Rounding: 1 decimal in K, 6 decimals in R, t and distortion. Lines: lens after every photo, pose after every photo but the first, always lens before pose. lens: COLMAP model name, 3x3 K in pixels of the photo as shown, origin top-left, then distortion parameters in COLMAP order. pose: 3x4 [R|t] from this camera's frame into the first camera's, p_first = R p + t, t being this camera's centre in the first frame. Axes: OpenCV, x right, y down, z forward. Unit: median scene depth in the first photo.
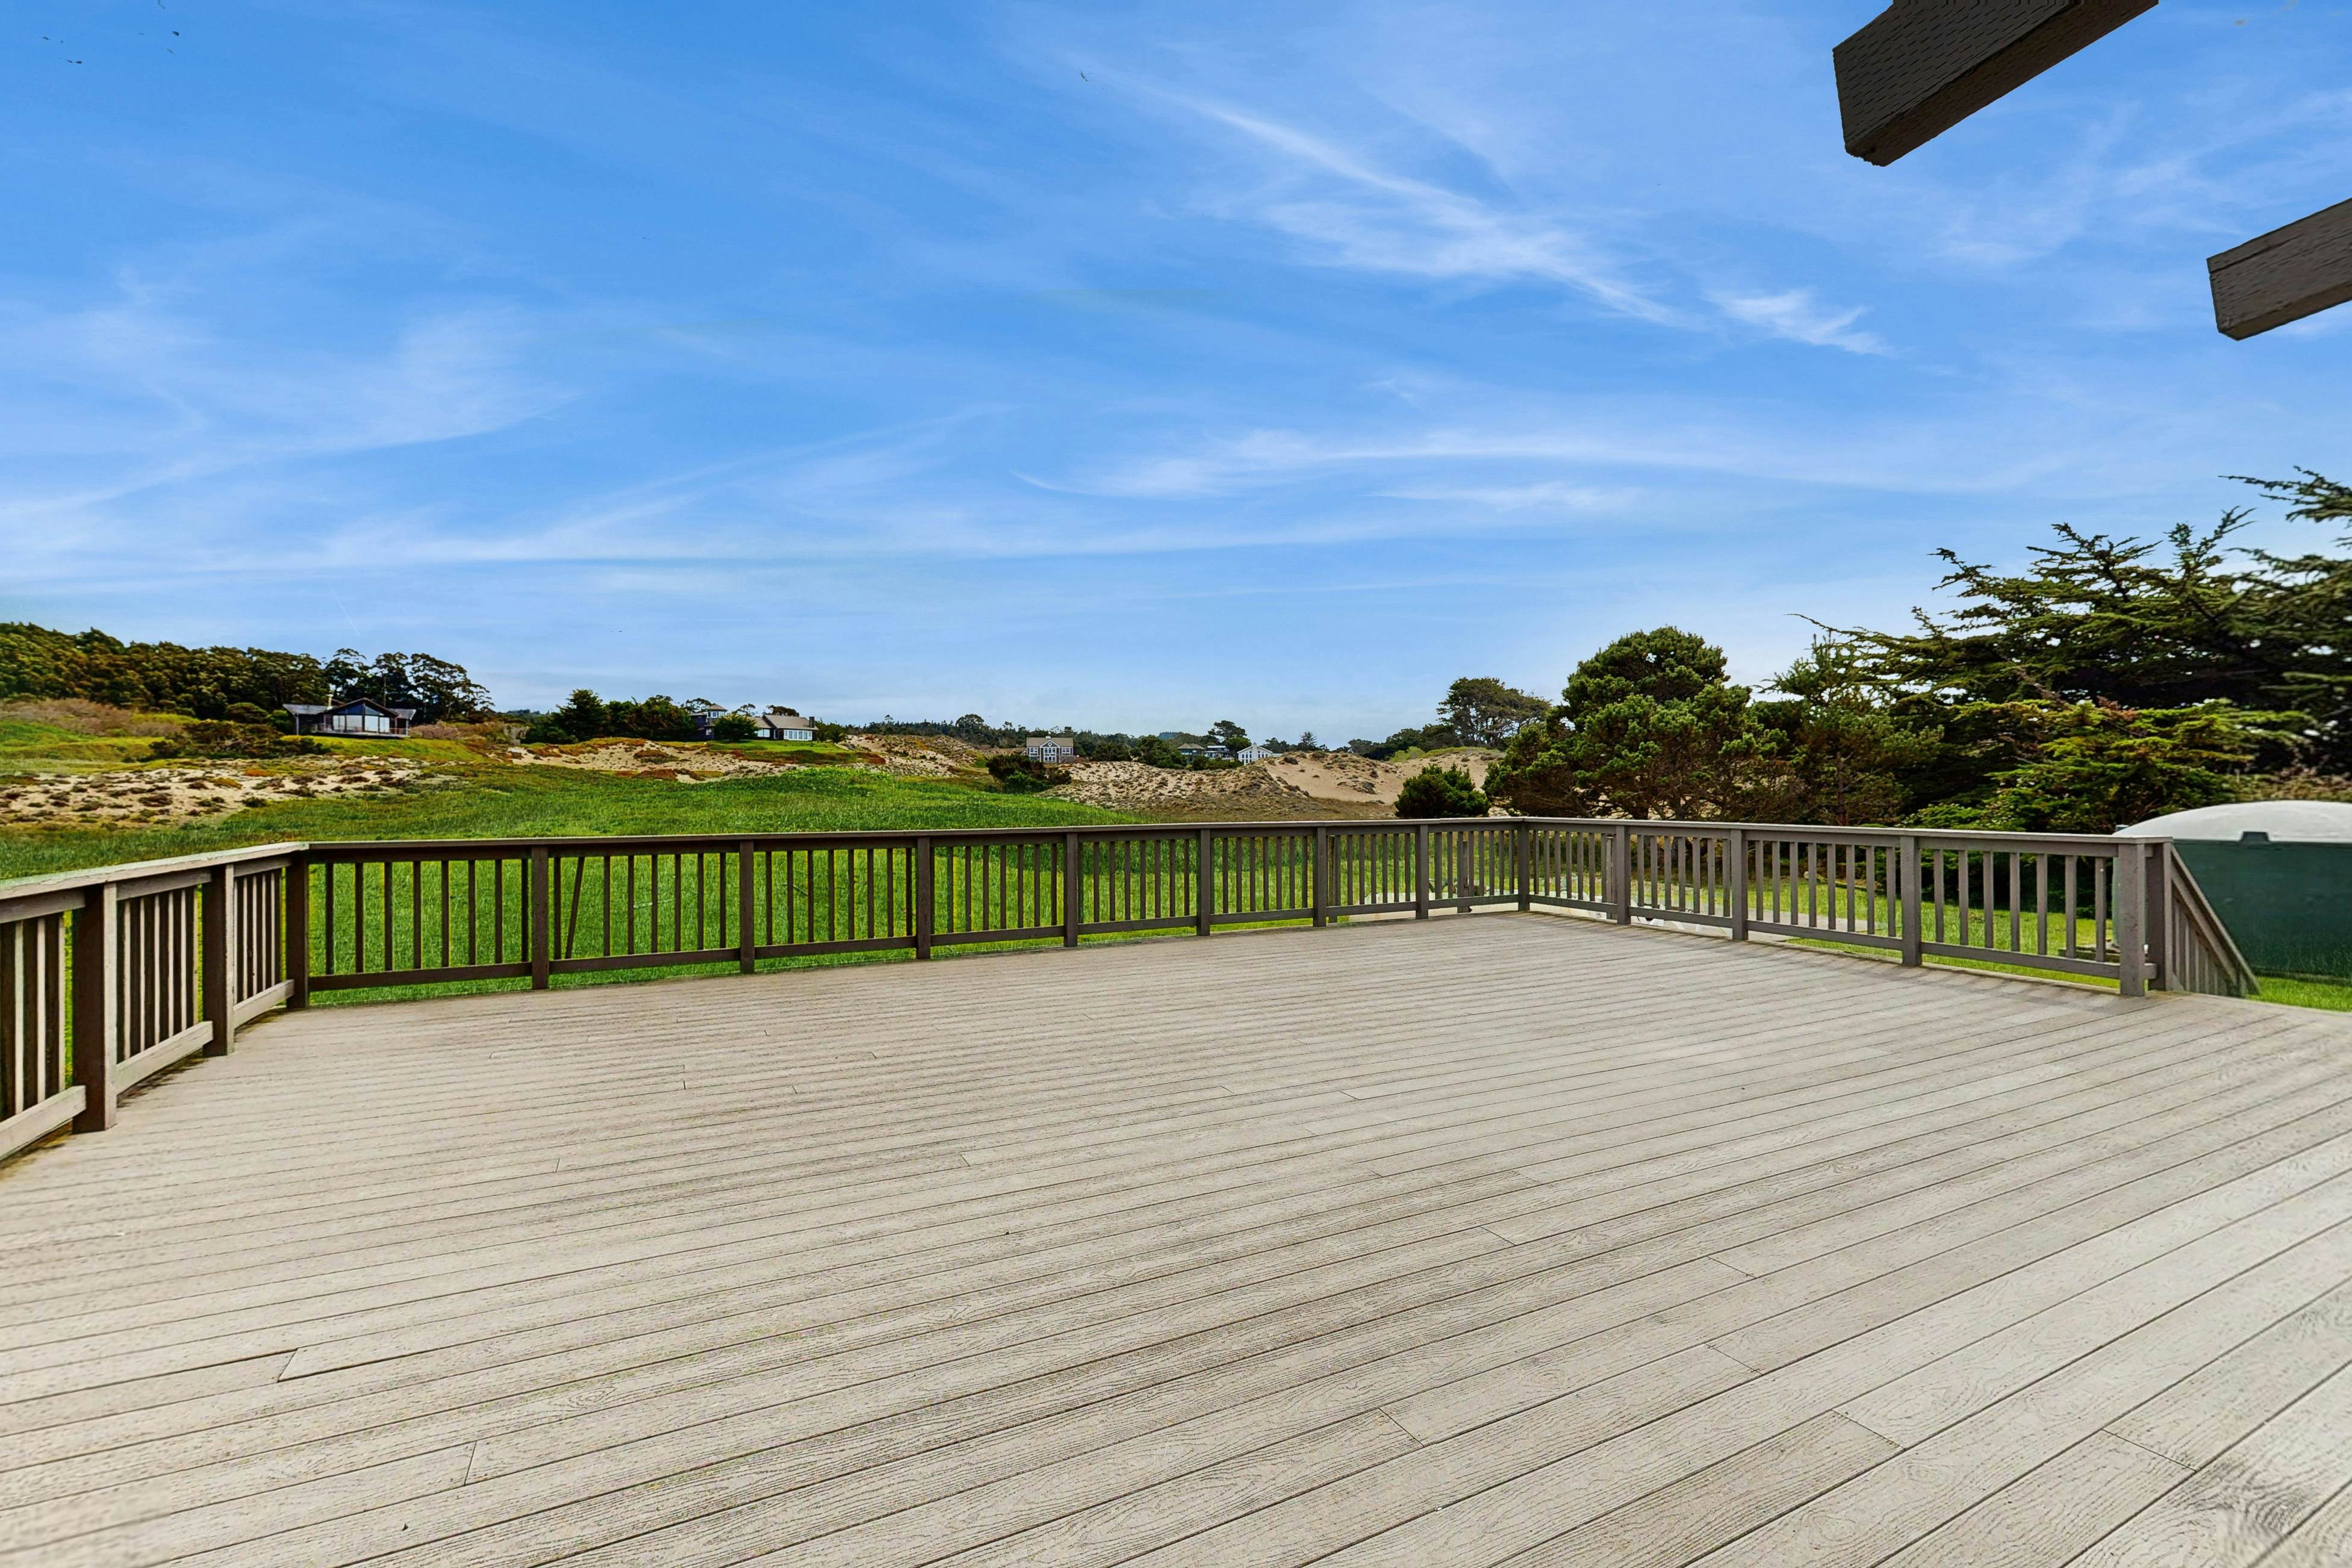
lens RADIAL K [[1013.8, 0, 1176.0], [0, 1013.8, 784.0], [0, 0, 1]] dist [0.001238, -0.000208]
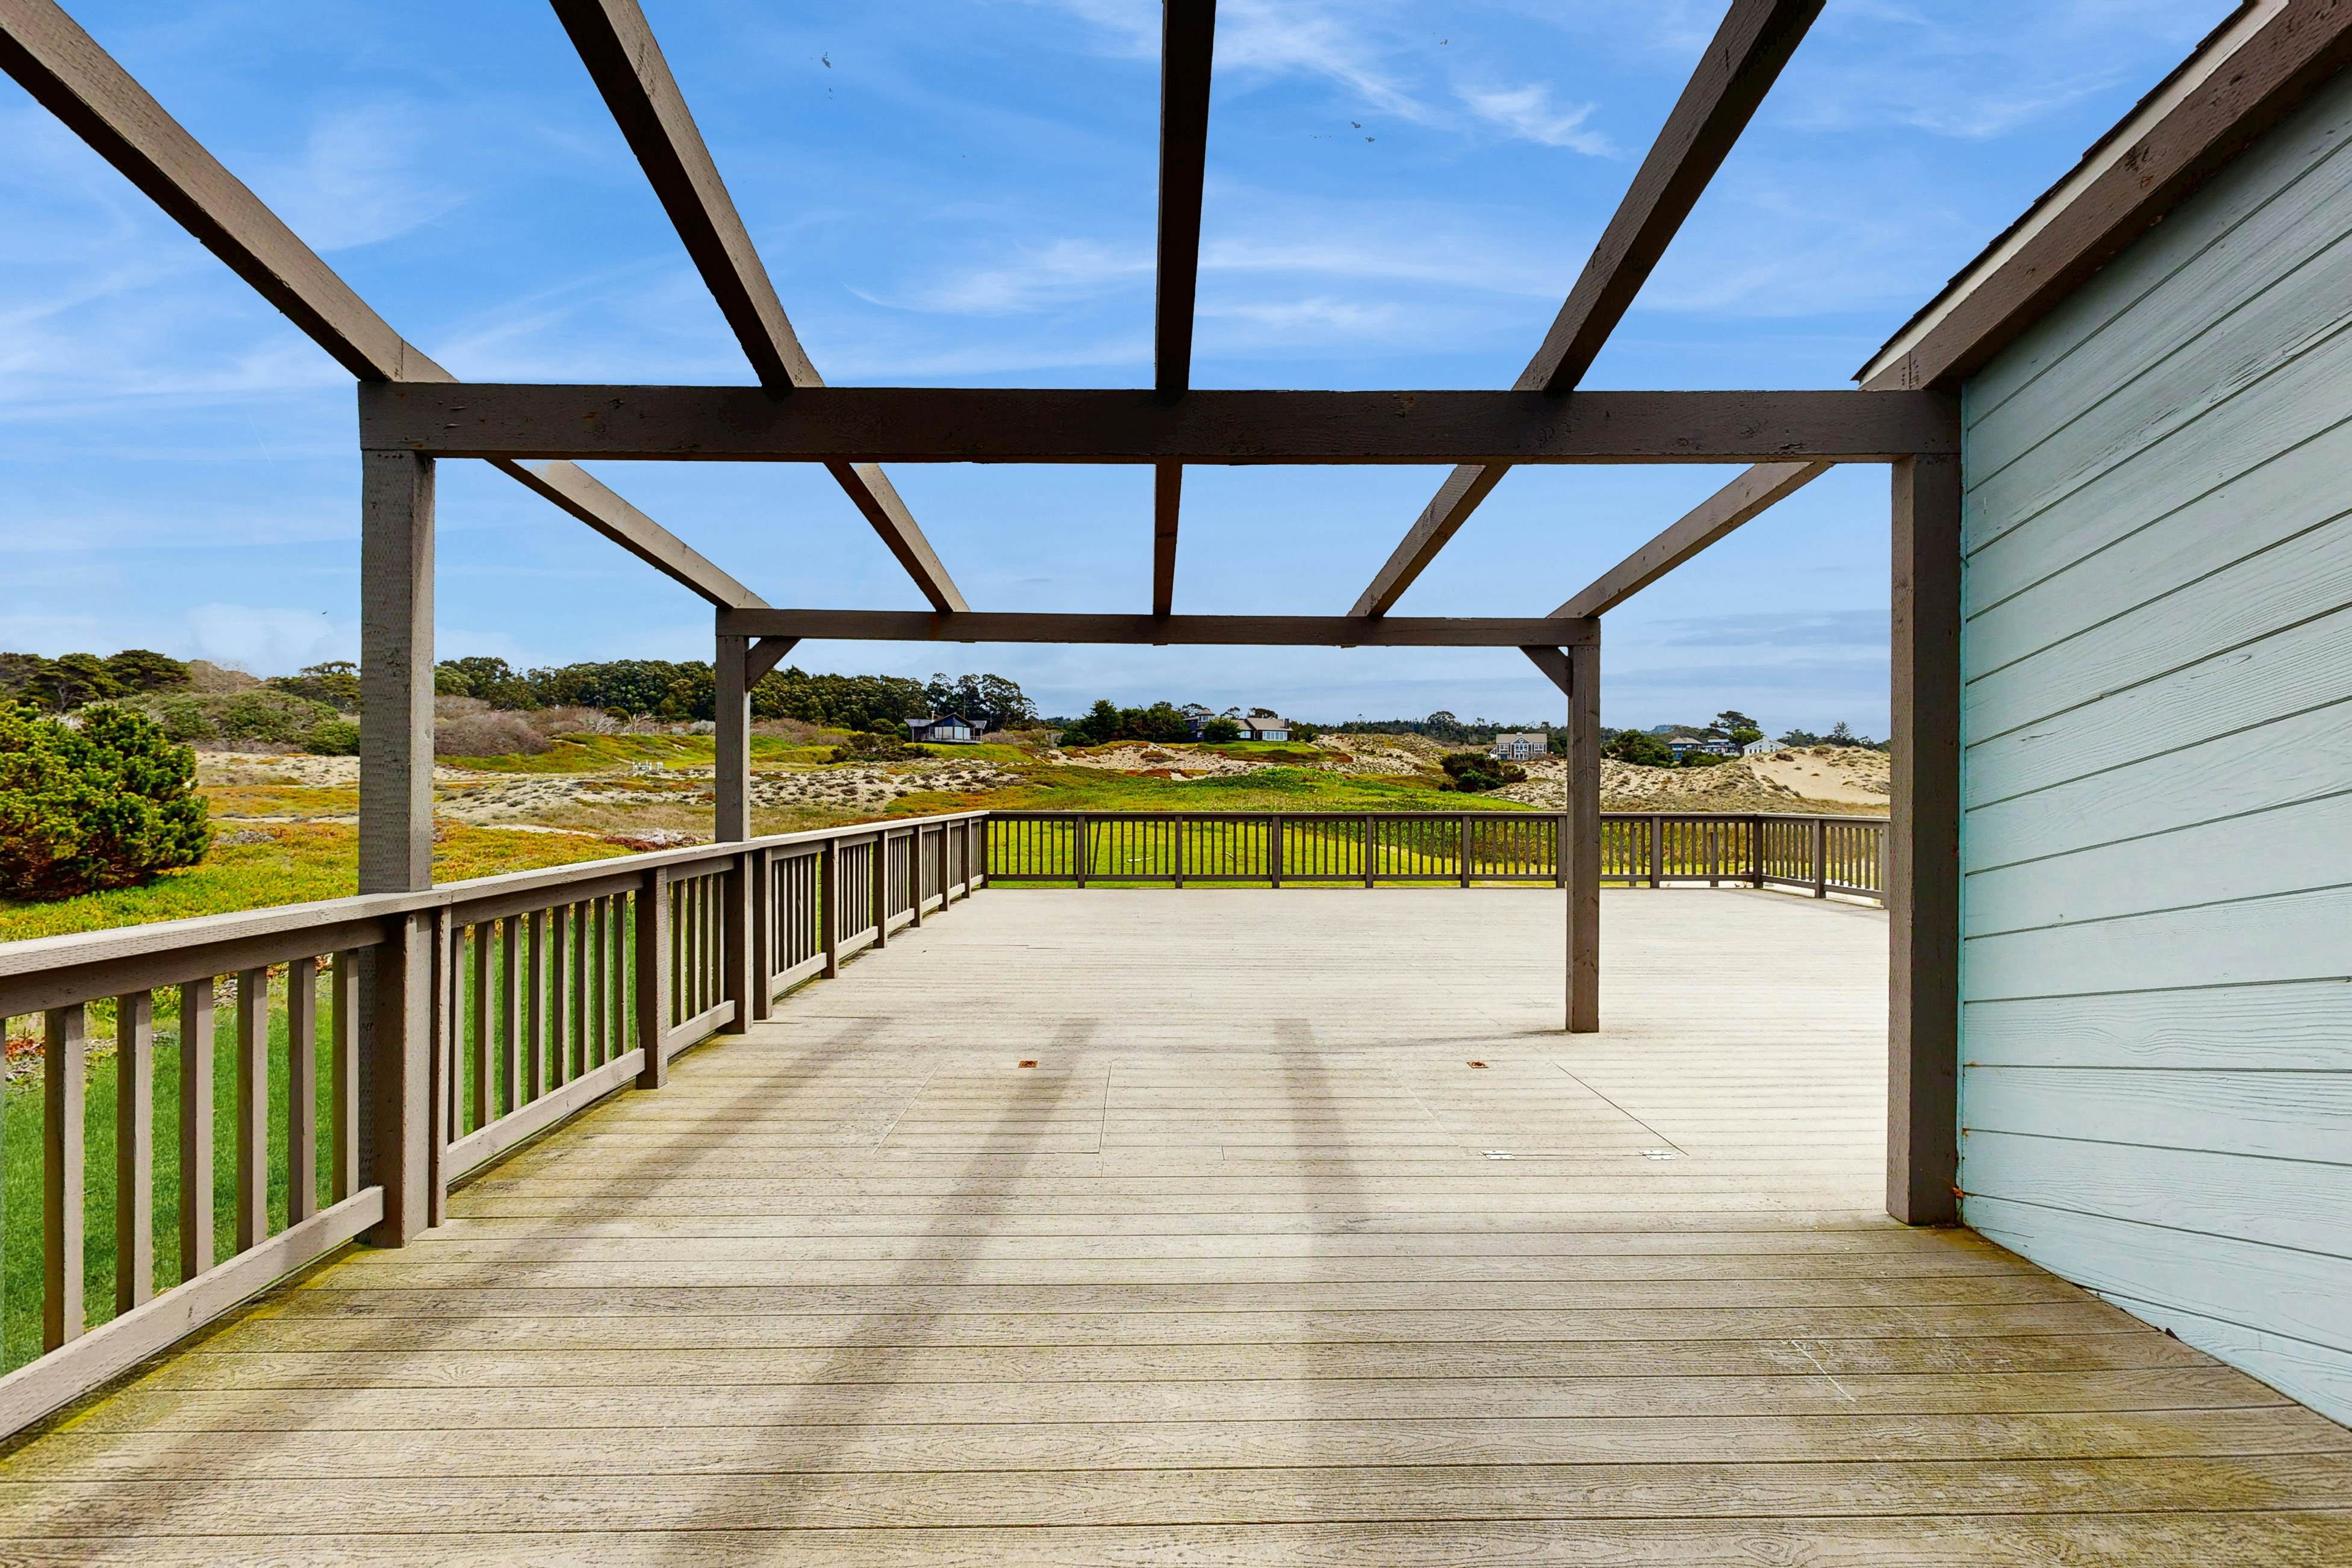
lens RADIAL K [[1123.1, 0, 1176.0], [0, 1123.1, 784.0], [0, 0, 1]] dist [-0.000119, -0.000052]
pose [[0.894386, 0.004334, -0.447275, 0.080135], [-0.003128, 0.999989, 0.003434, -0.000955], [0.447285, -0.001672, 0.894390, -0.135907]]
